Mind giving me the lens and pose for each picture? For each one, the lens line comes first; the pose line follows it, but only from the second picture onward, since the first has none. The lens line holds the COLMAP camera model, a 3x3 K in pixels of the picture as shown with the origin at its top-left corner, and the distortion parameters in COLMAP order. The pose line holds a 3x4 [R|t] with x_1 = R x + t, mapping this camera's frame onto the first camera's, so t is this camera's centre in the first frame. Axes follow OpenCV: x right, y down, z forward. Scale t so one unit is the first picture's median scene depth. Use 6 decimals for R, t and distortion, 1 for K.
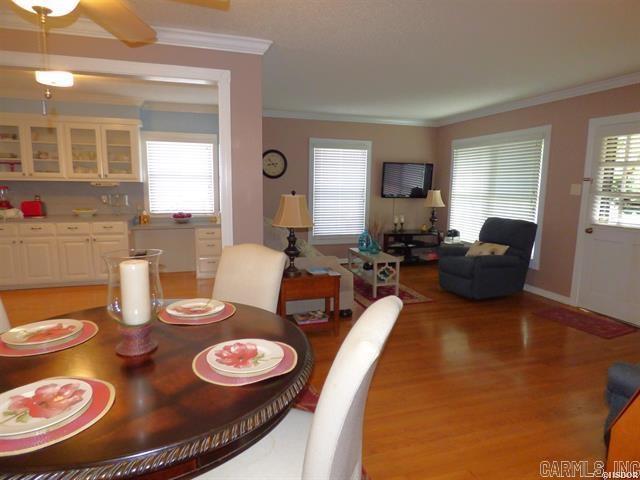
lens RADIAL K [[388.8, 0, 323.7], [0, 388.8, 240.0], [0, 0, 1]] dist [-0.004843, -0.002290]
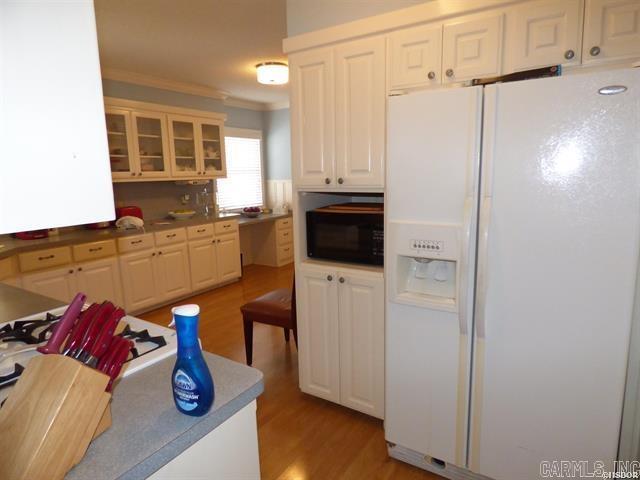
lens RADIAL K [[388.8, 0, 321.1], [0, 388.8, 240.9], [0, 0, 1]] dist [-0.004843, -0.002290]
pose [[0.778785, -0.140178, 0.611428, -0.977652], [0.117757, 0.990053, 0.076995, -0.044057], [-0.616139, 0.012037, 0.787546, 0.093201]]
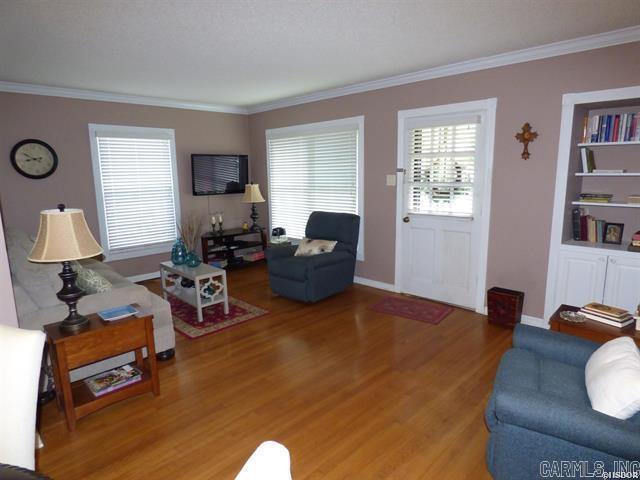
lens RADIAL K [[388.8, 0, 318.1], [0, 388.8, 239.3], [0, 0, 1]] dist [-0.004843, -0.002290]
pose [[0.892579, -0.106996, 0.438012, 0.010931], [0.095483, 0.994259, 0.048300, -0.037247], [-0.440665, -0.001289, 0.897671, 0.140996]]
